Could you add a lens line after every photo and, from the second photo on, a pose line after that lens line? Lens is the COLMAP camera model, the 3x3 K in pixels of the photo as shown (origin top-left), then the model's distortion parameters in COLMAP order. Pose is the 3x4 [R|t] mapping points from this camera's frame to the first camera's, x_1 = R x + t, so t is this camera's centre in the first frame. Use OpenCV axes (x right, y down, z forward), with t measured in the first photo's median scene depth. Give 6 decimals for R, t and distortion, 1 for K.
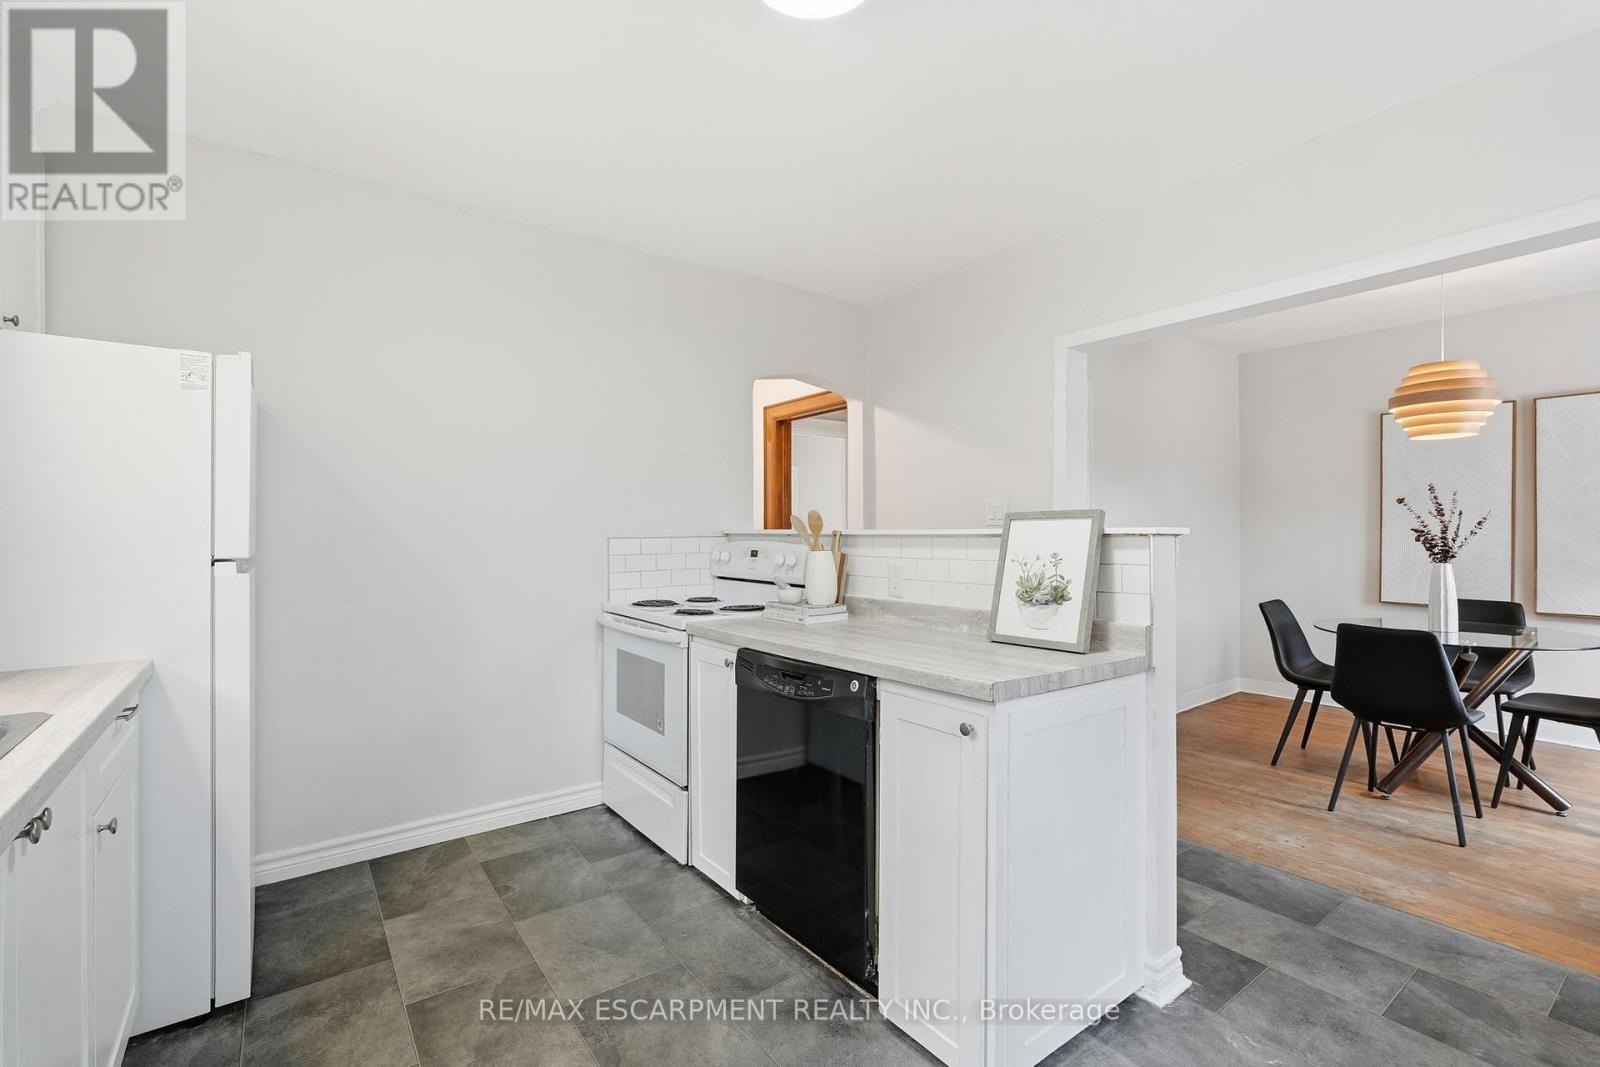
lens RADIAL K [[702.2, 0, 820.1], [0, 702.2, 531.1], [0, 0, 1]] dist [-0.016482, 0.005860]
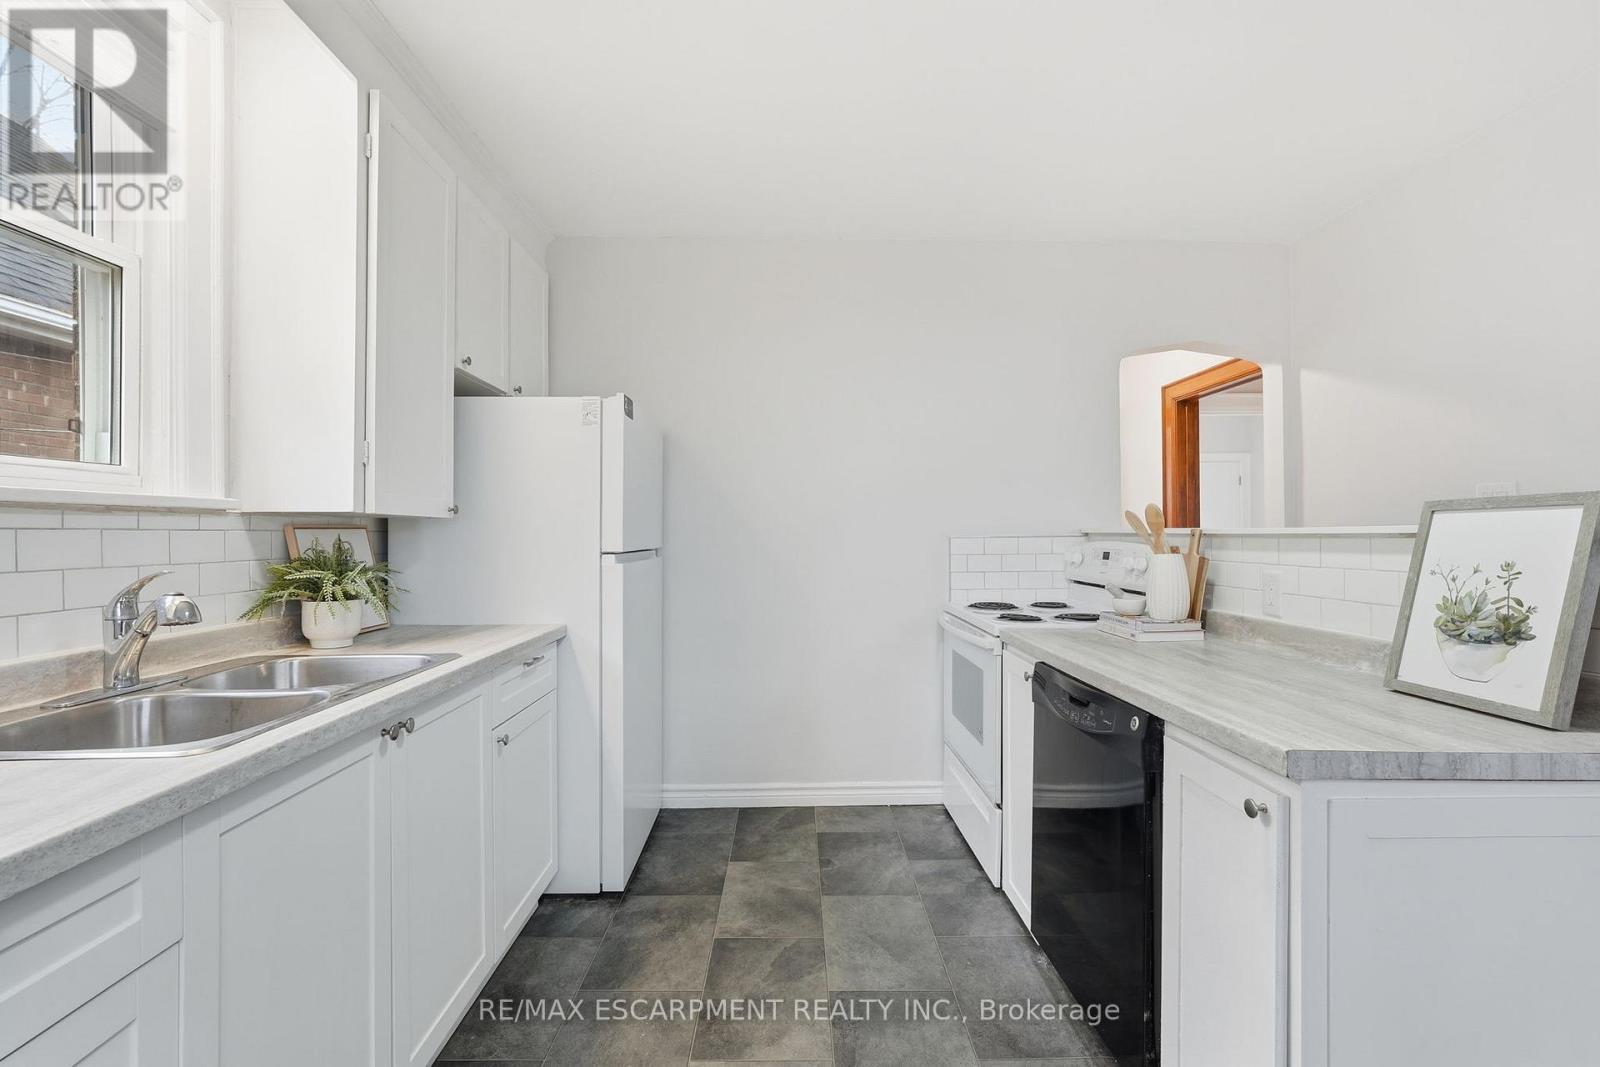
lens RADIAL K [[702.2, 0, 807.2], [0, 702.2, 529.1], [0, 0, 1]] dist [-0.016482, 0.005860]
pose [[0.811272, -0.003863, -0.584656, 0.162878], [0.002114, 0.999991, -0.003674, 0.001544], [0.584665, 0.001745, 0.811273, 0.106426]]
